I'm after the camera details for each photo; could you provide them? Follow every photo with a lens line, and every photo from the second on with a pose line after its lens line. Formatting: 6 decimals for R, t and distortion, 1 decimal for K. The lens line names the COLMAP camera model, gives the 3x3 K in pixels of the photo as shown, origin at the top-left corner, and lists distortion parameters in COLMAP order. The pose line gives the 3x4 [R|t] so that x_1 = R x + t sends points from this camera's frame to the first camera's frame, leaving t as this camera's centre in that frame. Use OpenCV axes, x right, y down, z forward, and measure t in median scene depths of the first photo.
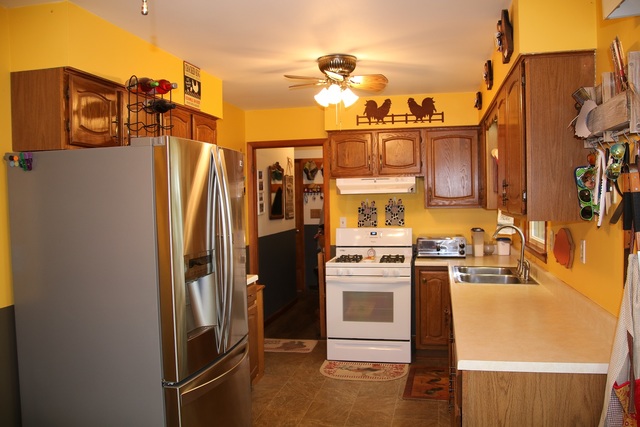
lens RADIAL K [[521.5, 0, 320.0], [0, 521.5, 213.5], [0, 0, 1]] dist [-0.058588, 0.002204]
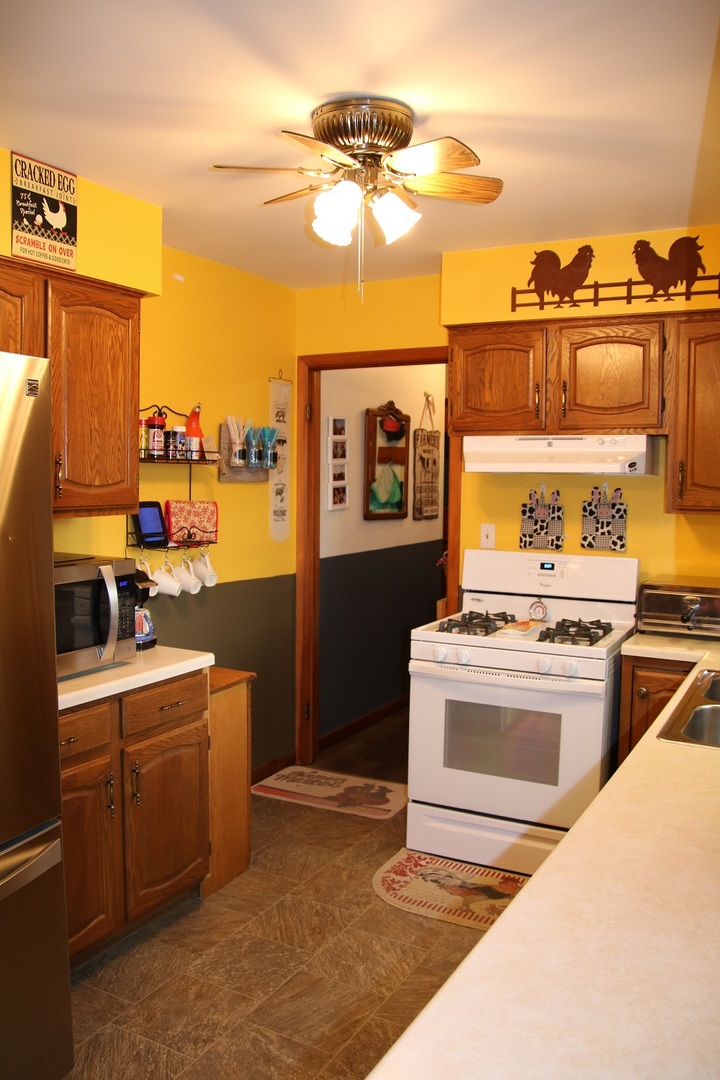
lens RADIAL K [[880.1, 0, 360.0], [0, 880.1, 540.0], [0, 0, 1]] dist [-0.058588, 0.002204]
pose [[0.958906, 0.049610, -0.279353, 0.163184], [-0.036399, 0.997969, 0.052284, -0.016126], [0.281380, -0.039967, 0.958764, 0.275297]]
